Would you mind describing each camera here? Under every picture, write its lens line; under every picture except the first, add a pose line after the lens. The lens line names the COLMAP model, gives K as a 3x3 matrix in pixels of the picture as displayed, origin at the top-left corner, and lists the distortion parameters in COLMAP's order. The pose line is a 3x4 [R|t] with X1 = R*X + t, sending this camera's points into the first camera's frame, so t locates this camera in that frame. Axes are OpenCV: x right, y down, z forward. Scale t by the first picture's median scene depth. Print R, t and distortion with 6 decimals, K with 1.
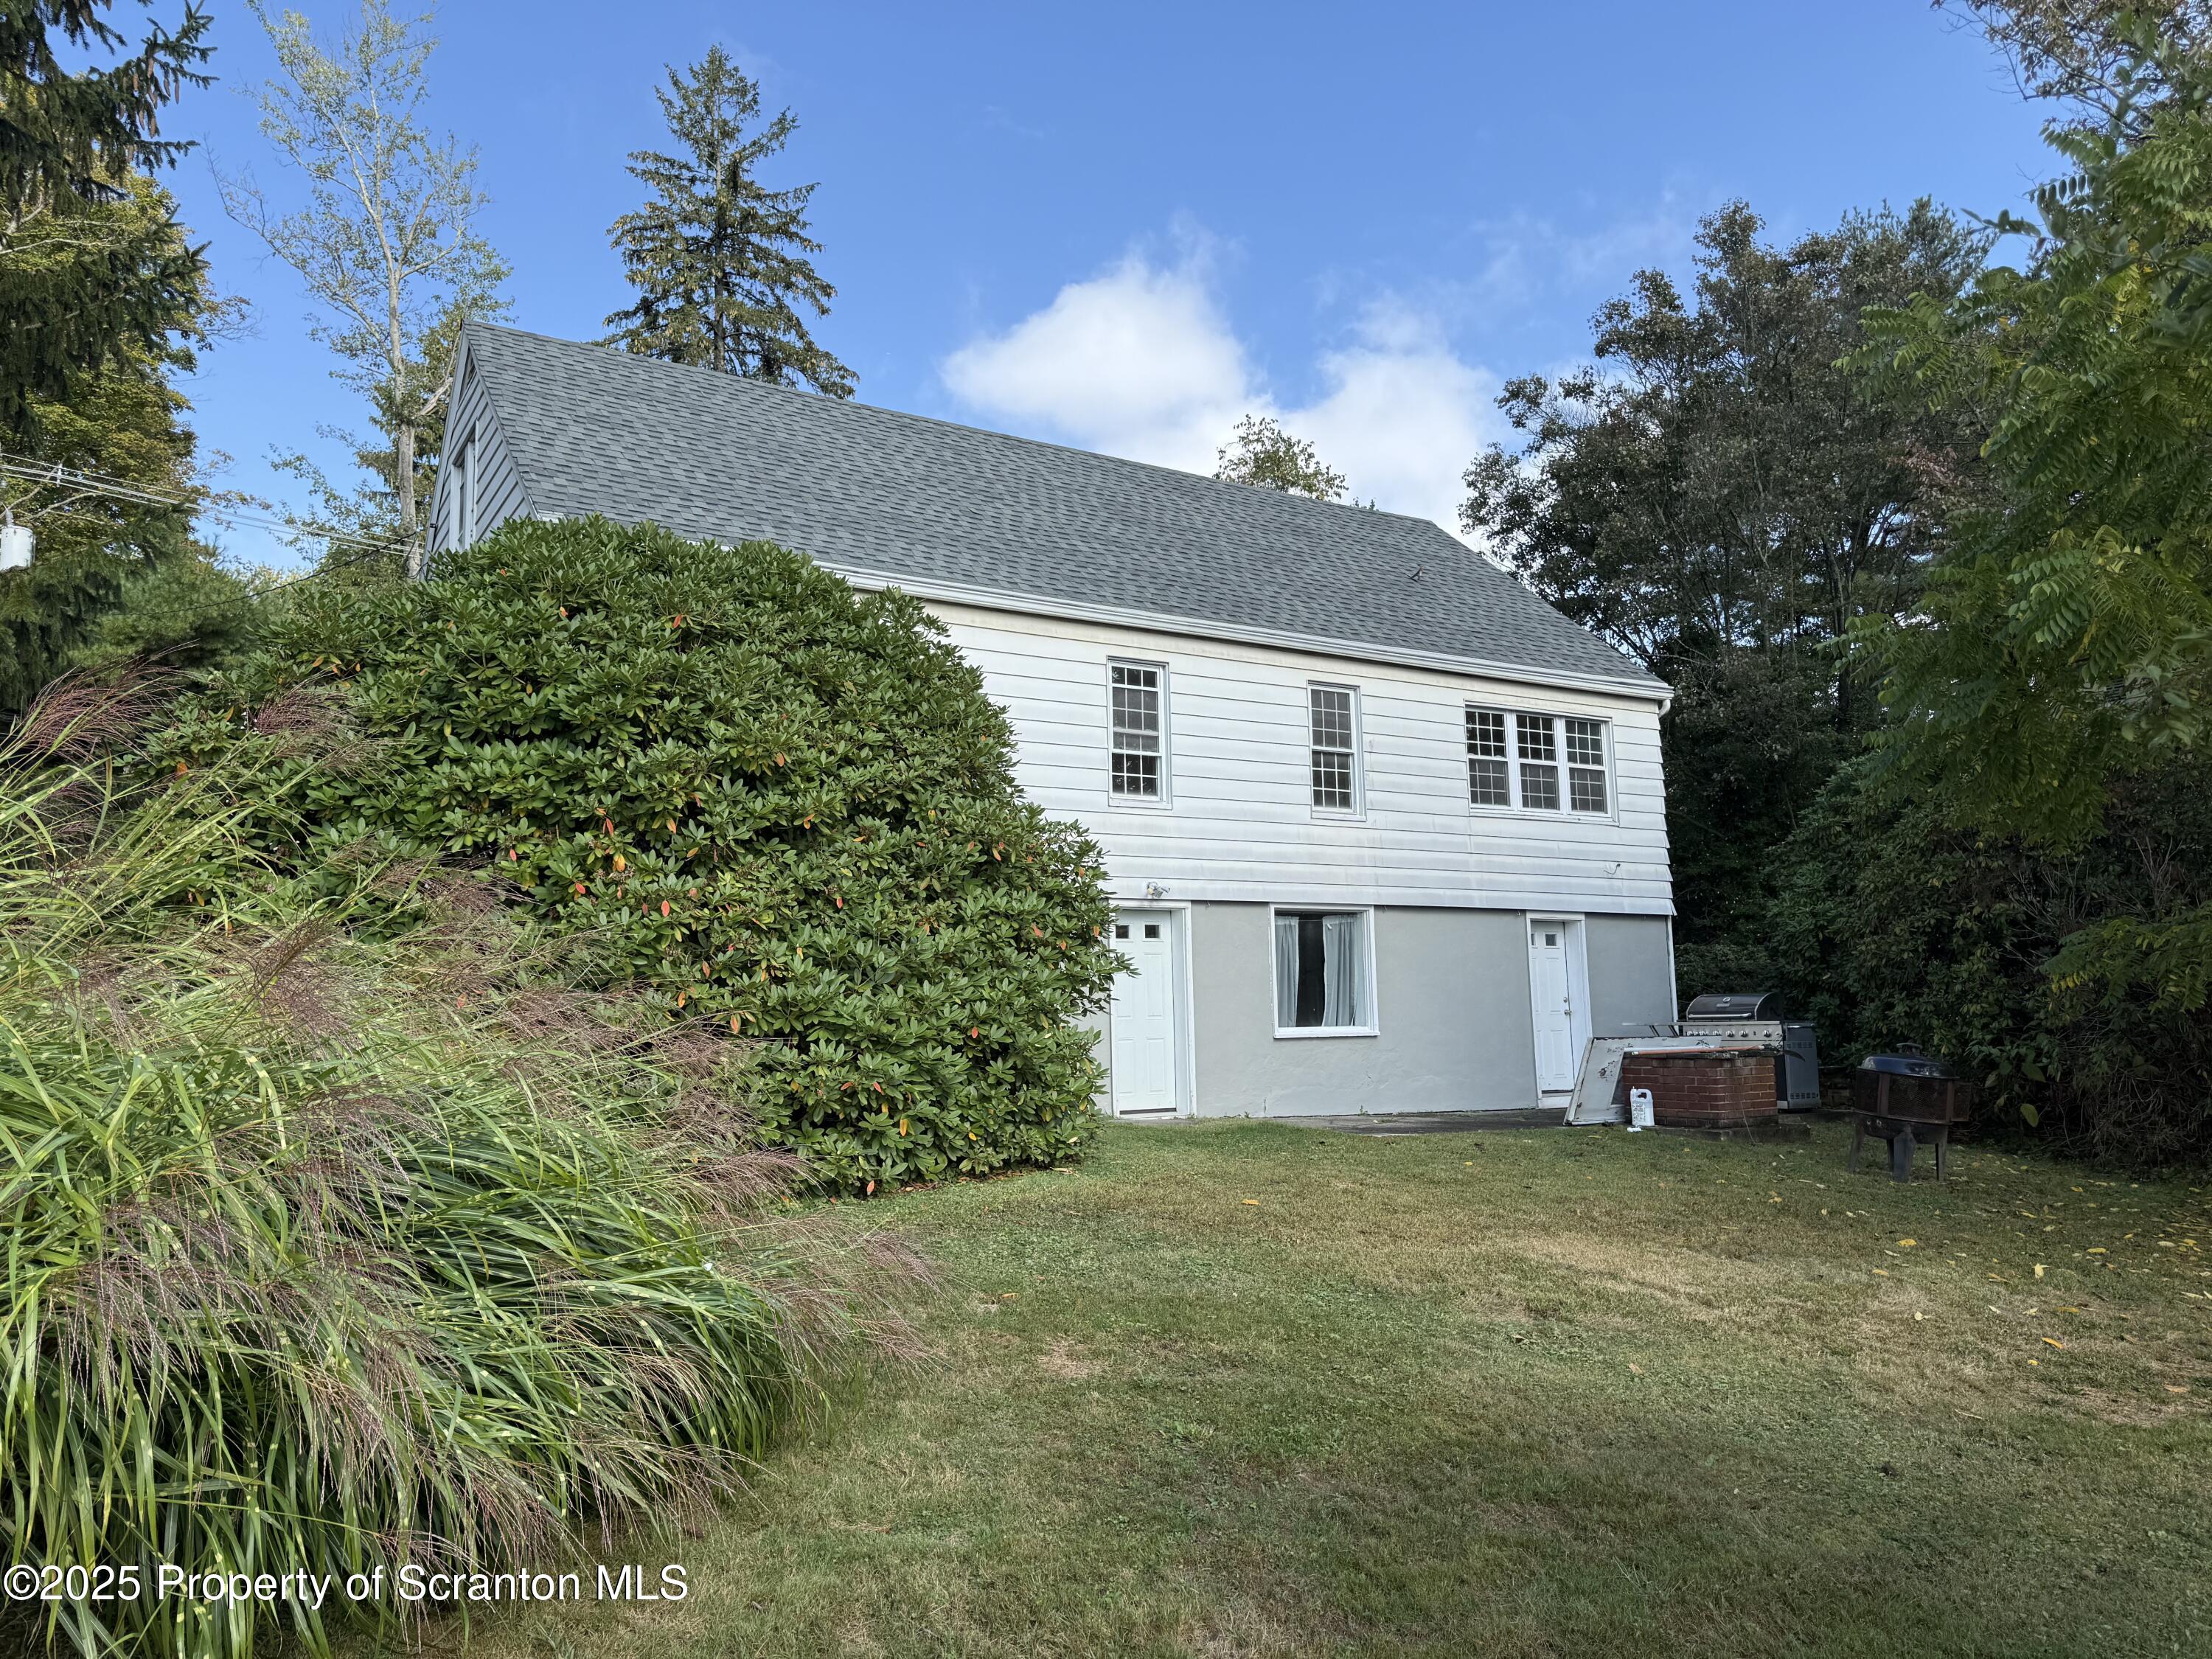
lens RADIAL K [[1556.0, 0, 1099.9], [0, 1556.0, 824.9], [0, 0, 1]] dist [0.094738, -0.139712]
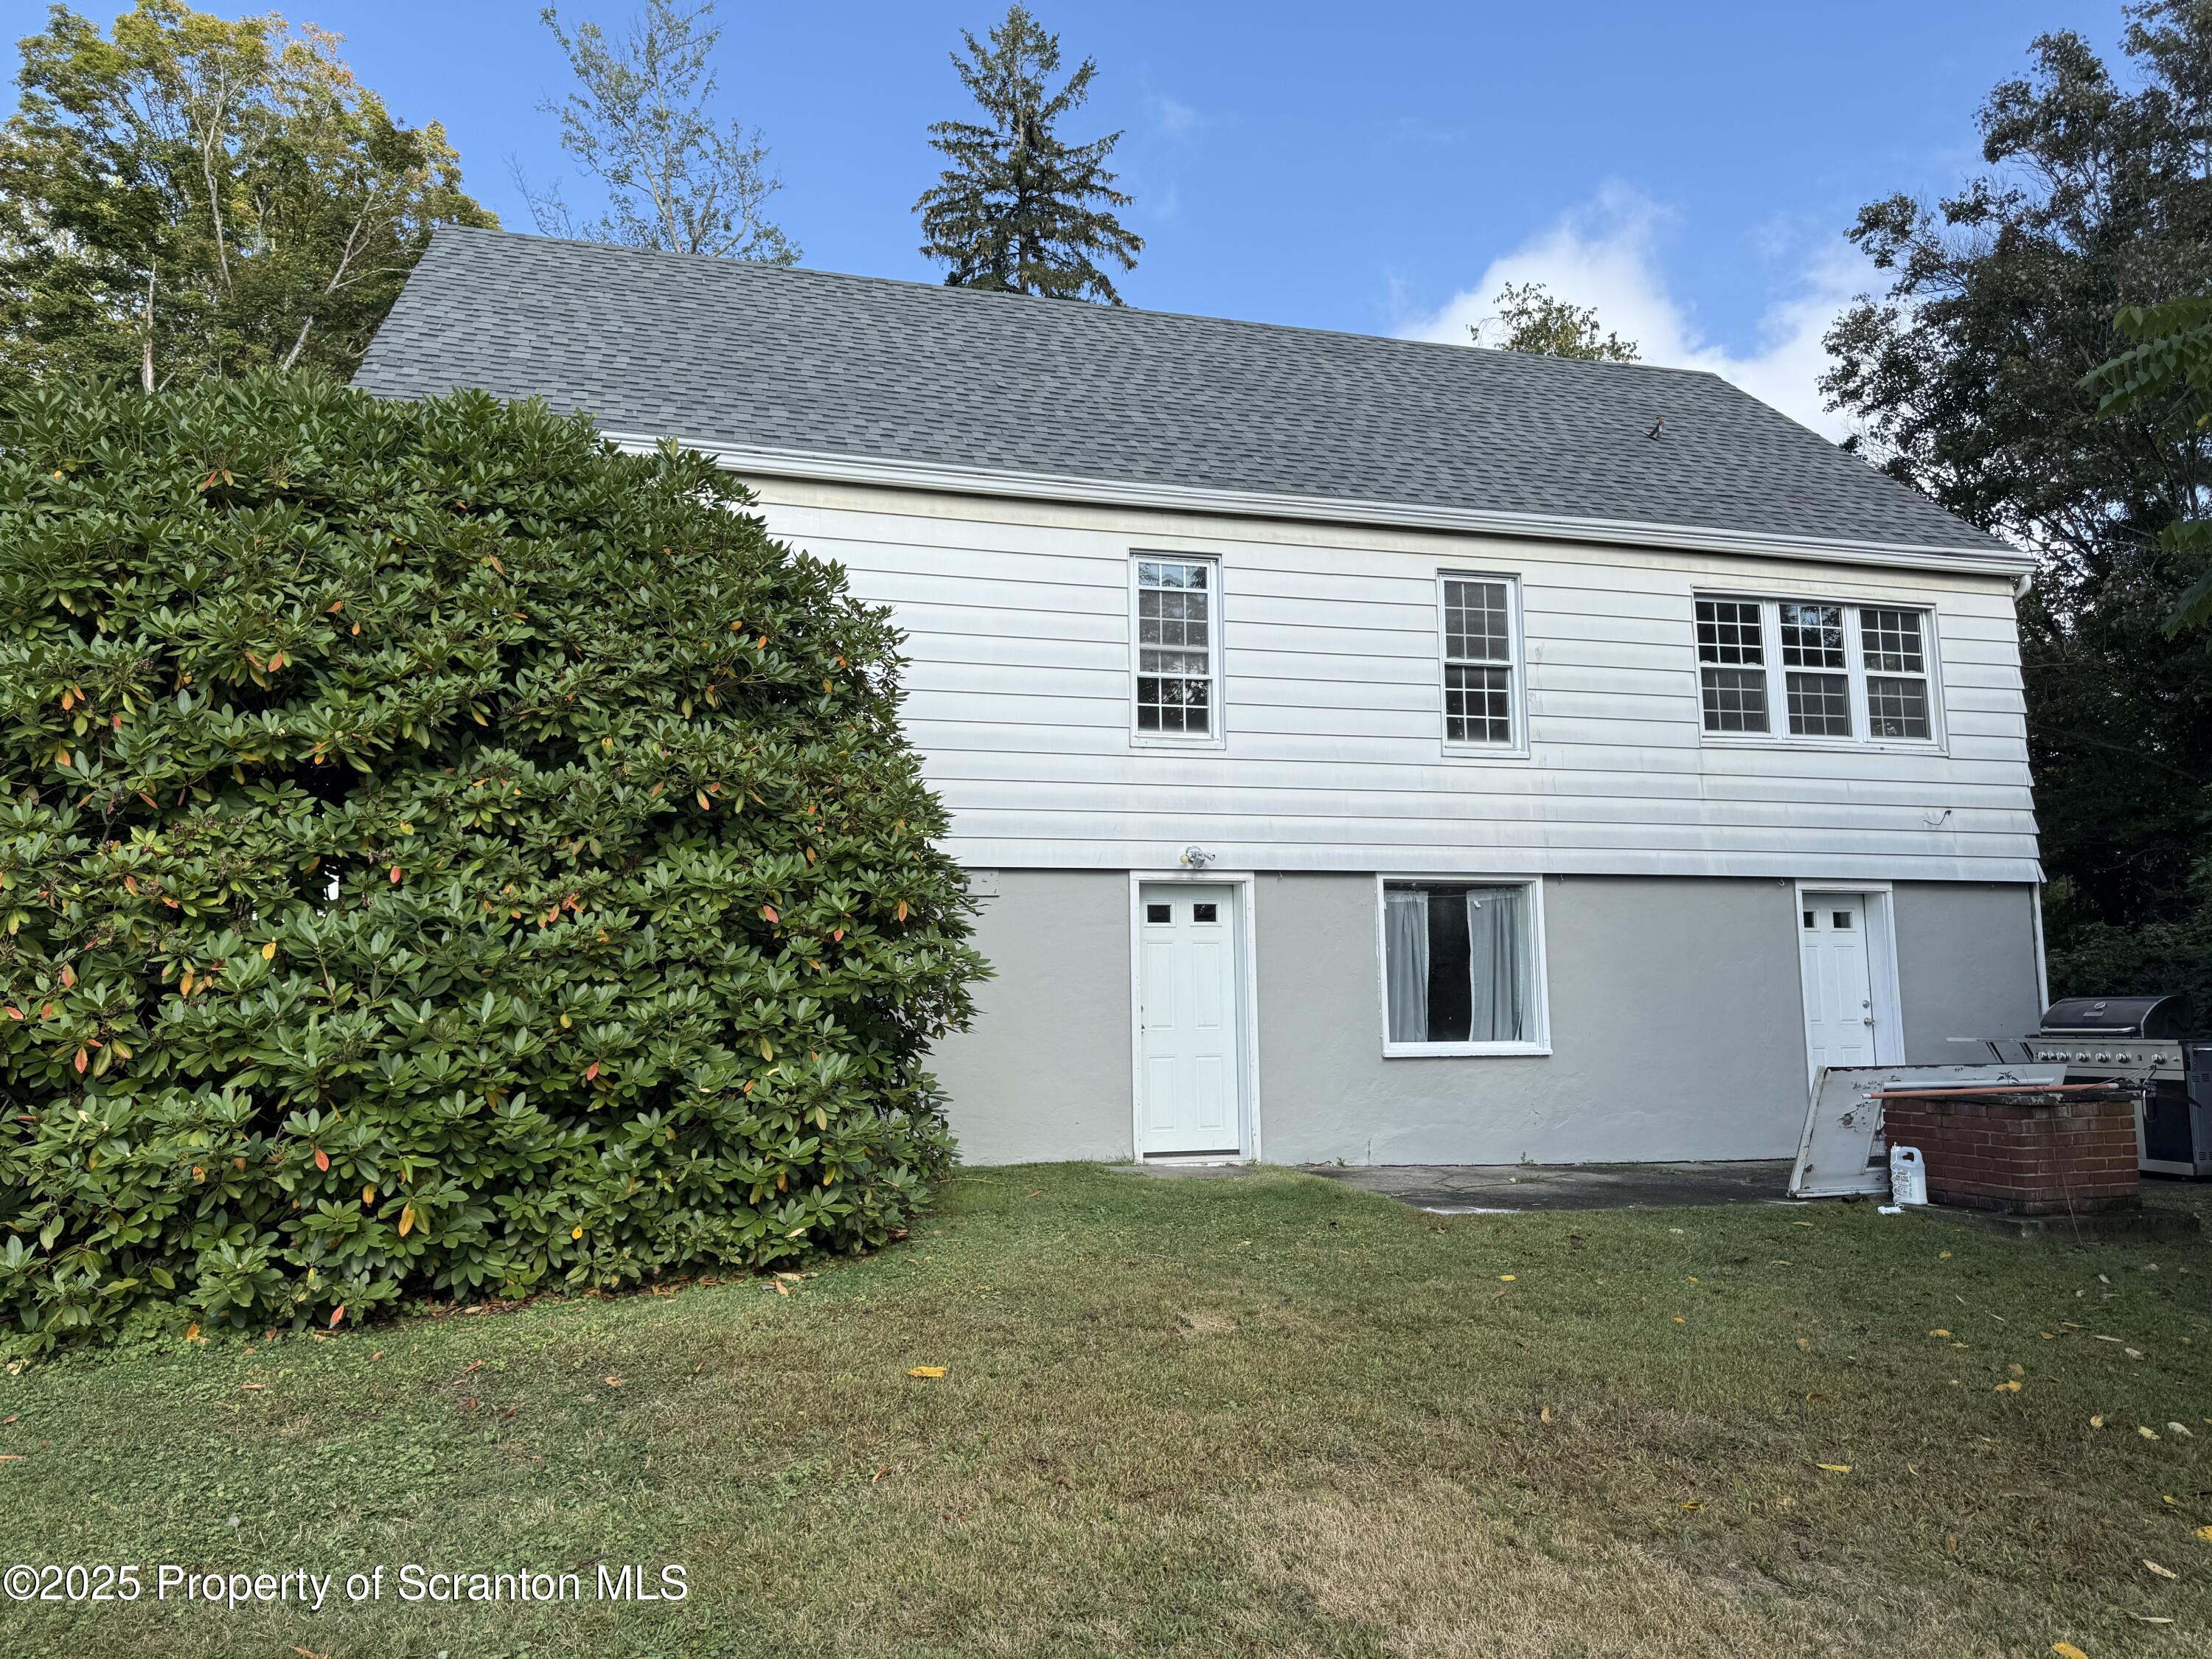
lens RADIAL K [[1549.8, 0, 1106.0], [0, 1549.8, 829.5], [0, 0, 1]] dist [0.097420, -0.169481]
pose [[0.962569, -0.024974, -0.269882, 0.164900], [0.028205, 0.999569, 0.008103, 0.017912], [0.269564, -0.015412, 0.962859, 0.232743]]
